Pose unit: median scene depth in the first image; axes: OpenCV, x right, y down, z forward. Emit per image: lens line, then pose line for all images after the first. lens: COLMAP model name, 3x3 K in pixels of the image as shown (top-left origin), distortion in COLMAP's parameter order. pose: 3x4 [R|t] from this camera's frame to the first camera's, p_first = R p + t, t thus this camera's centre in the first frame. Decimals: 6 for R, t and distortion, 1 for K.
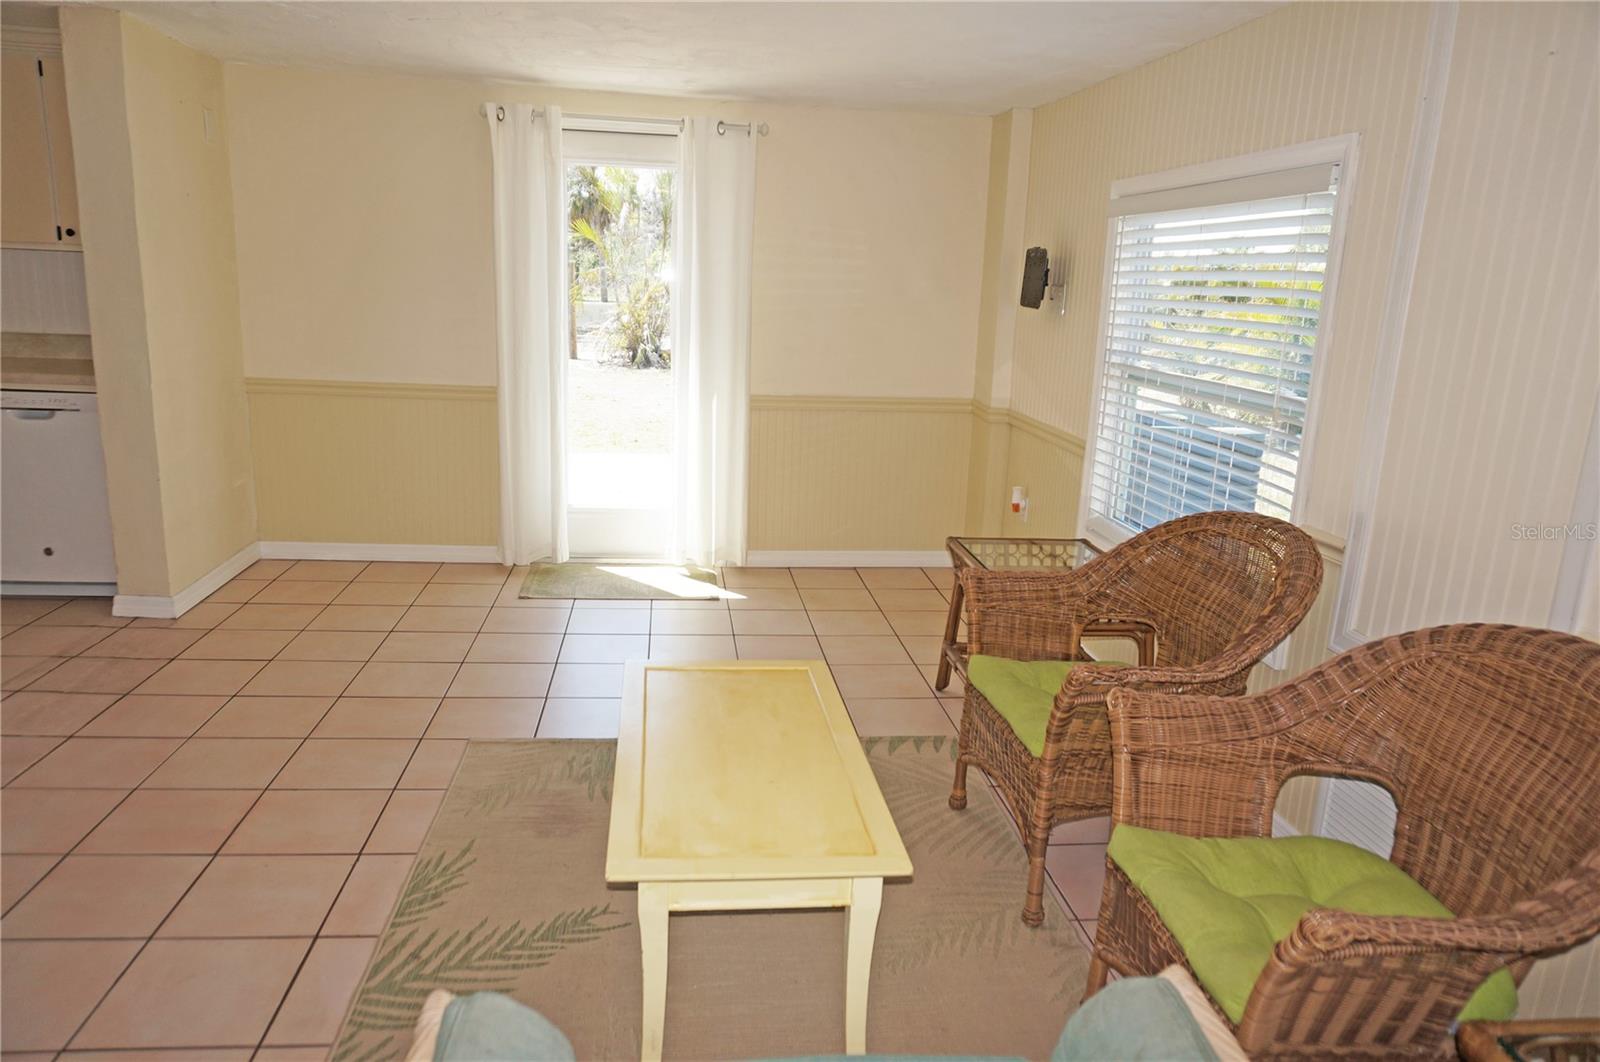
lens RADIAL K [[1065.1, 0, 796.1], [0, 1065.1, 537.5], [0, 0, 1]] dist [-0.042532, 0.024849]
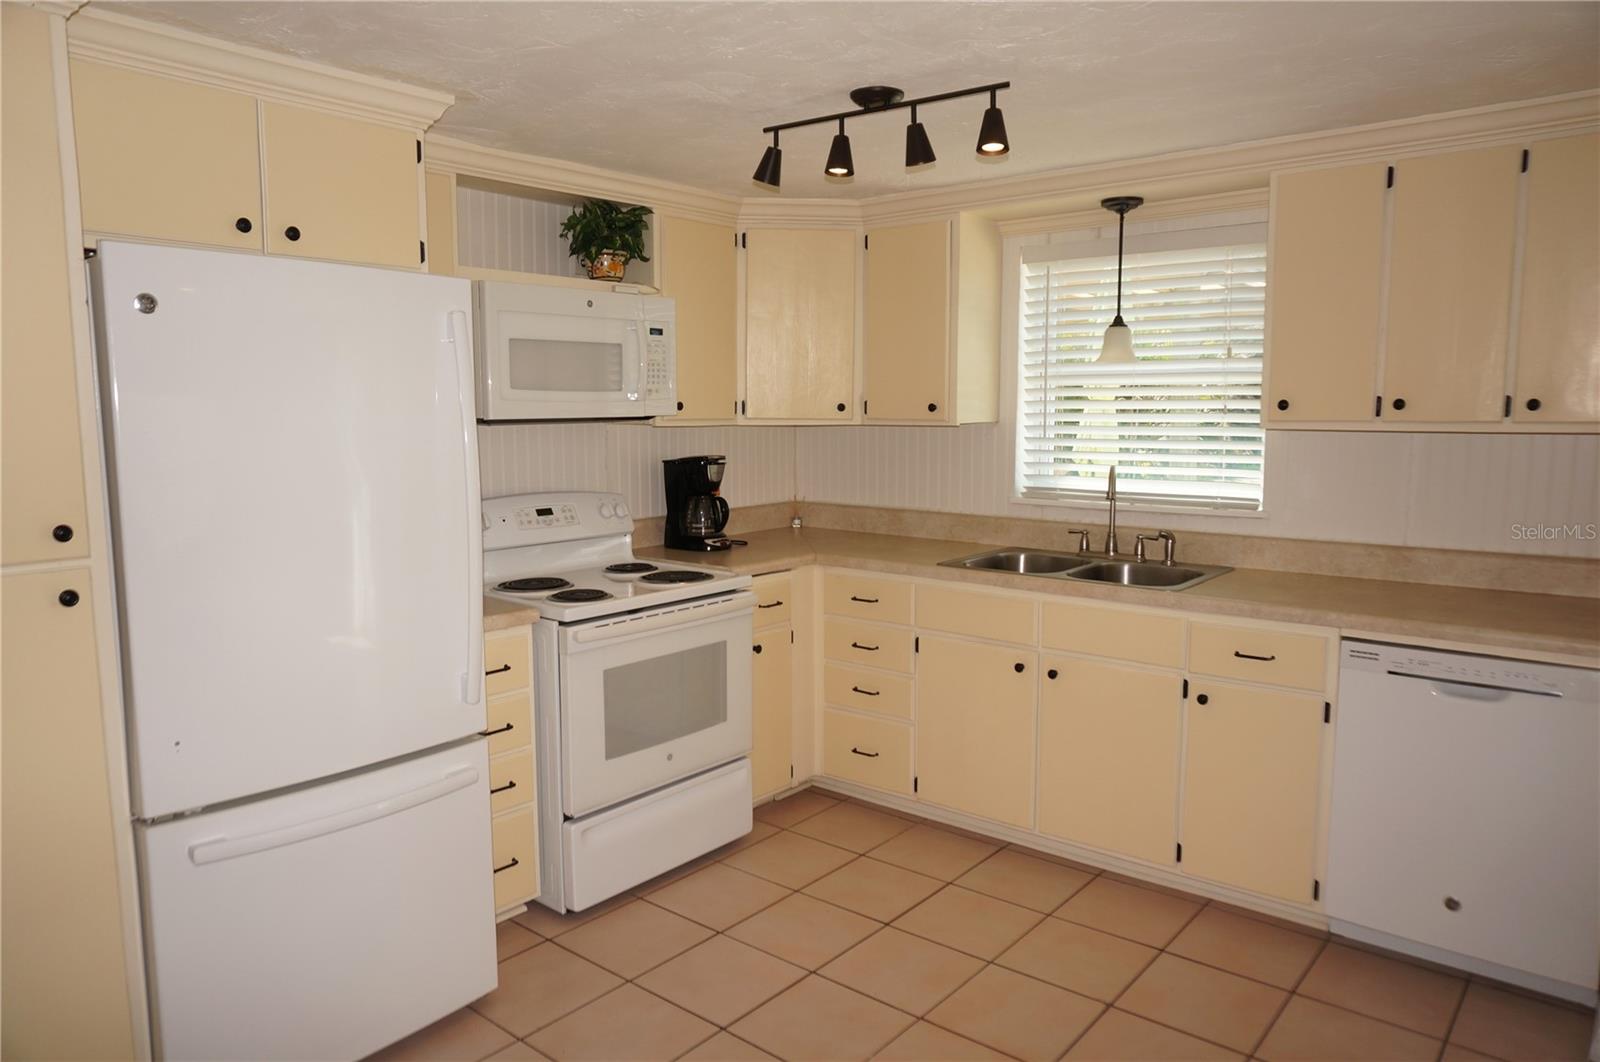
lens RADIAL K [[1065.1, 0, 803.4], [0, 1065.1, 538.9], [0, 0, 1]] dist [-0.042532, 0.024849]
pose [[0.686719, 0.040167, -0.725813, -0.470070], [-0.134642, 0.988224, -0.072700, -0.093012], [0.714345, 0.147649, 0.684040, 0.227925]]
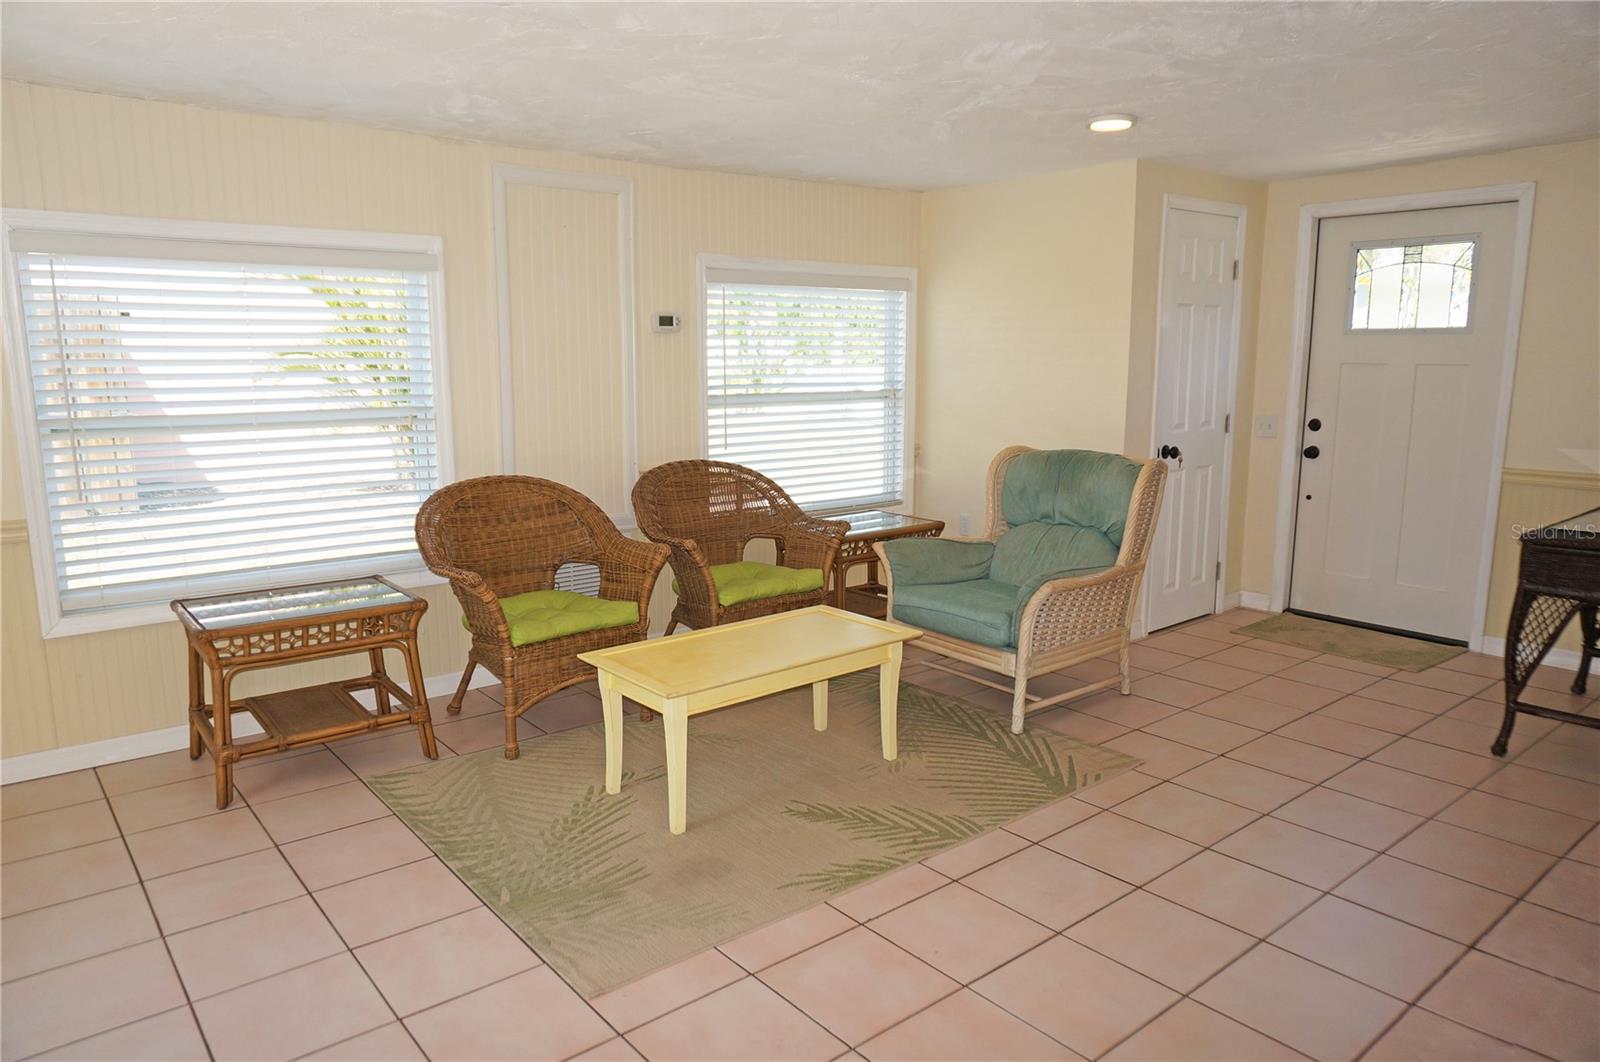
lens RADIAL K [[1065.1, 0, 793.3], [0, 1065.1, 535.5], [0, 0, 1]] dist [-0.042532, 0.024849]
pose [[-0.539062, -0.186581, 0.821340, -0.613499], [0.172271, 0.930116, 0.324356, -0.204447], [-0.824460, 0.316342, -0.469248, 0.759869]]
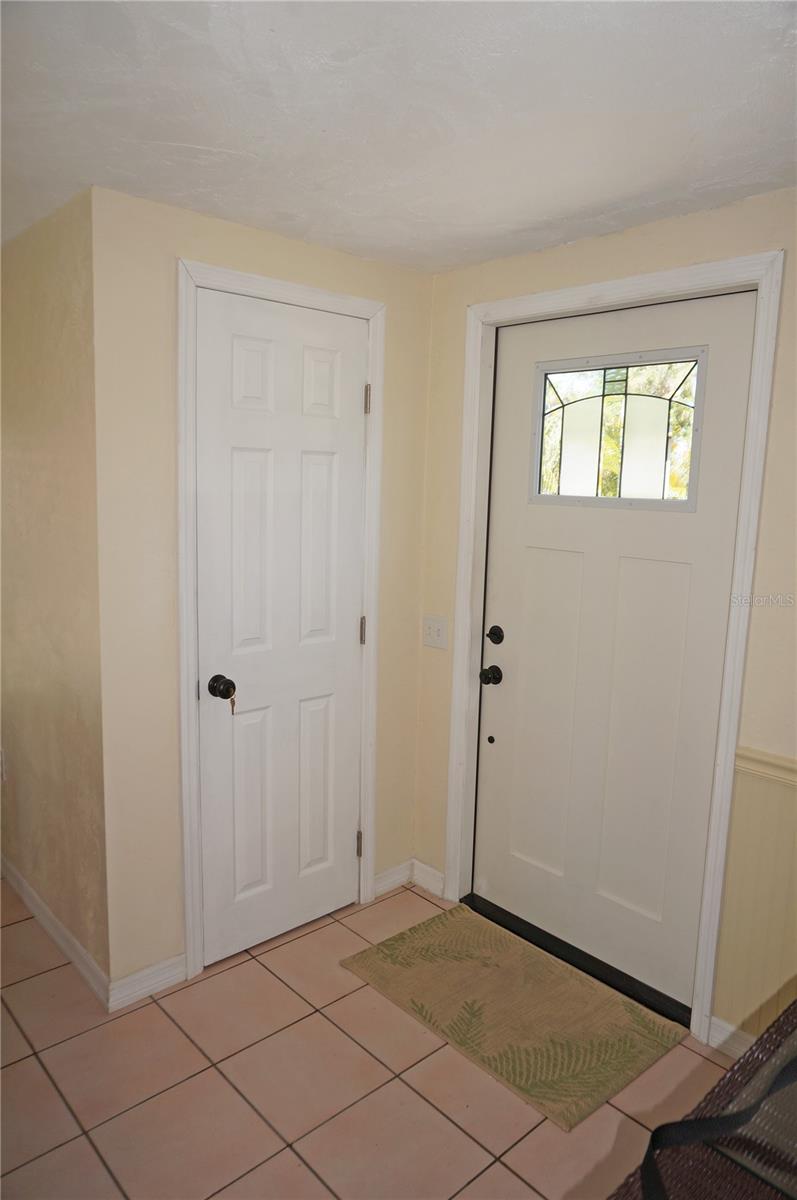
lens RADIAL K [[798.8, 0, 406.6], [0, 798.8, 585.2], [0, 0, 1]] dist [-0.042532, 0.024849]
pose [[-0.589916, -0.170575, 0.789242, -0.370797], [0.125207, 0.946287, 0.298102, -0.063664], [-0.797698, 0.274674, -0.536873, 0.080434]]
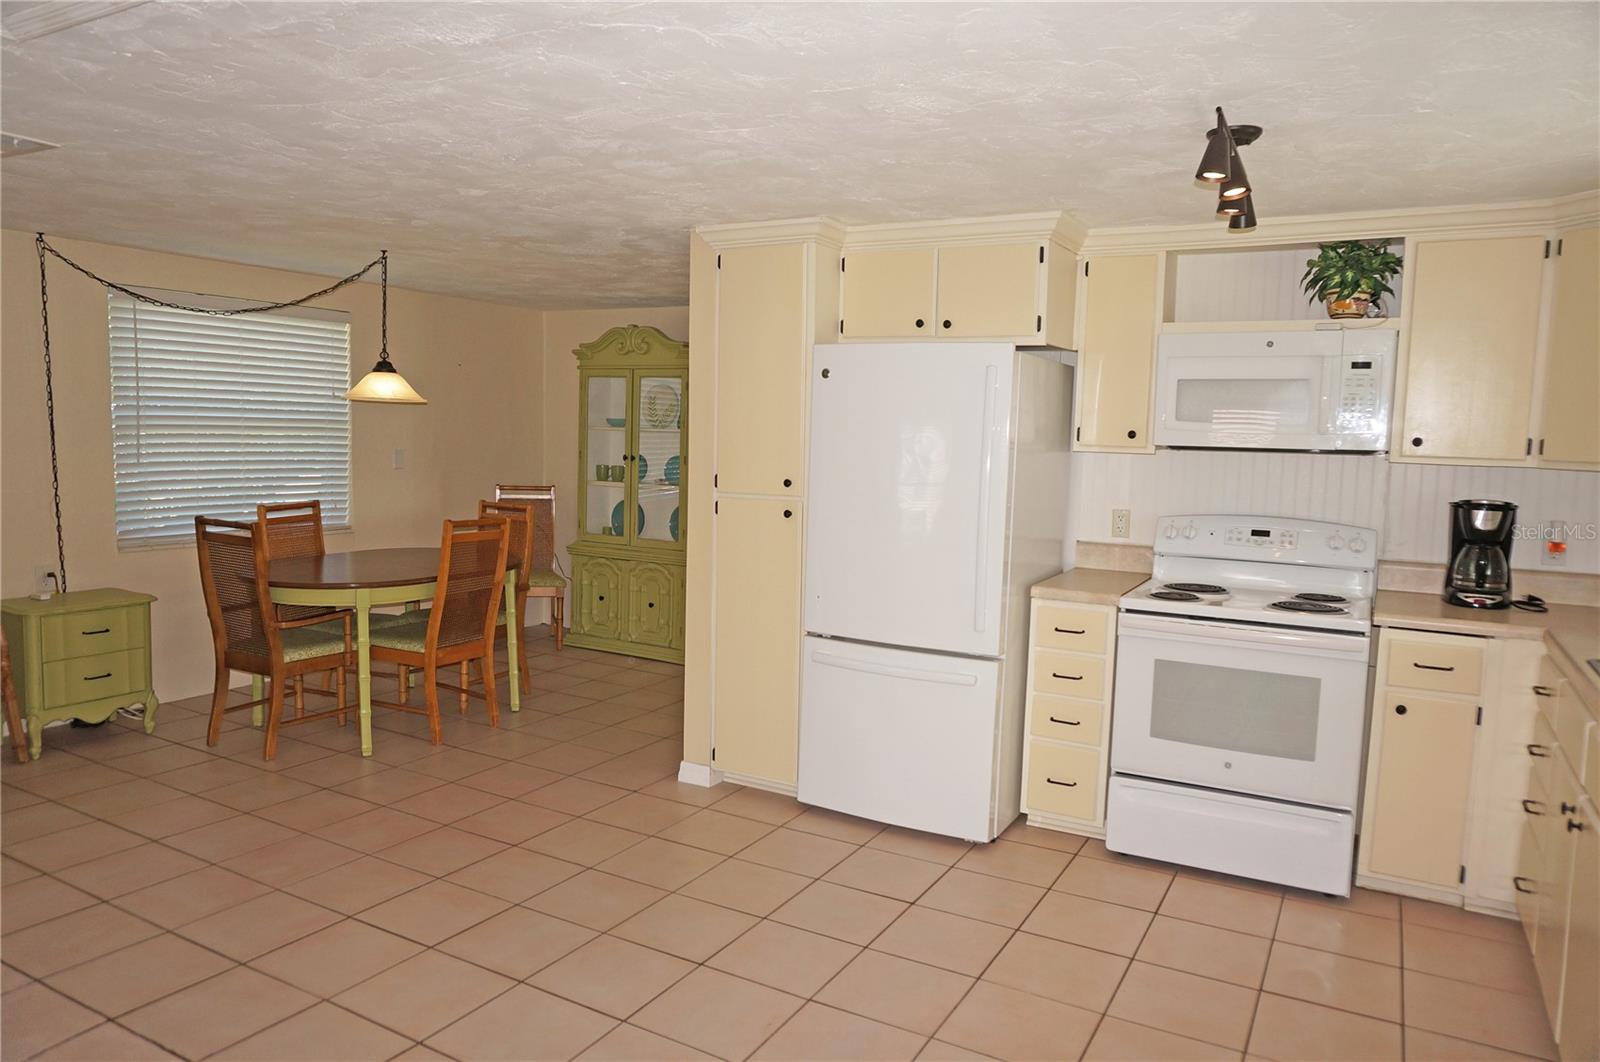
lens RADIAL K [[1065.1, 0, 799.0], [0, 1065.1, 537.8], [0, 0, 1]] dist [-0.042532, 0.024849]
pose [[-0.585838, 0.019683, -0.810189, -0.261896], [-0.240422, 0.950480, 0.196937, -0.213448], [0.773945, 0.310161, -0.552095, 0.783224]]
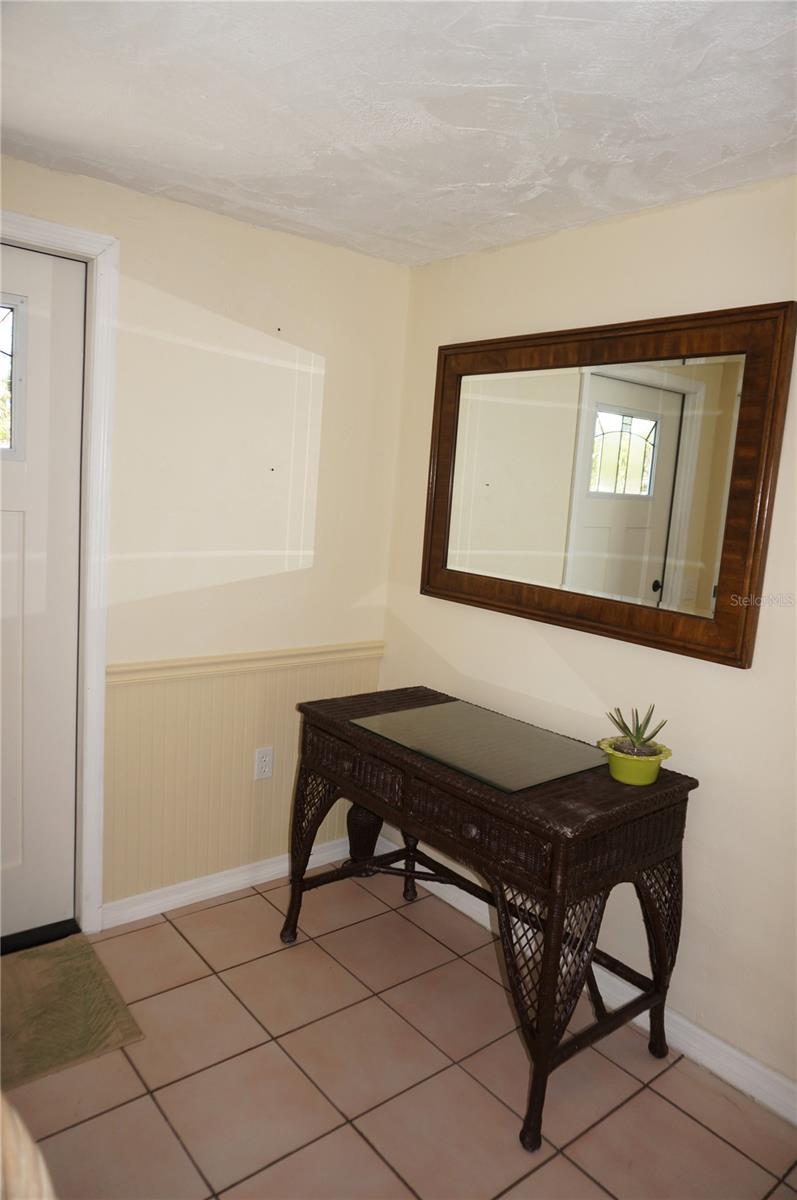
lens RADIAL K [[798.8, 0, 395.4], [0, 798.8, 603.3], [0, 0, 1]] dist [-0.042532, 0.024849]
pose [[-0.834278, -0.024986, -0.550777, -0.032197], [-0.230616, 0.923199, 0.307440, -0.063520], [0.500795, 0.383509, -0.775967, 0.199696]]
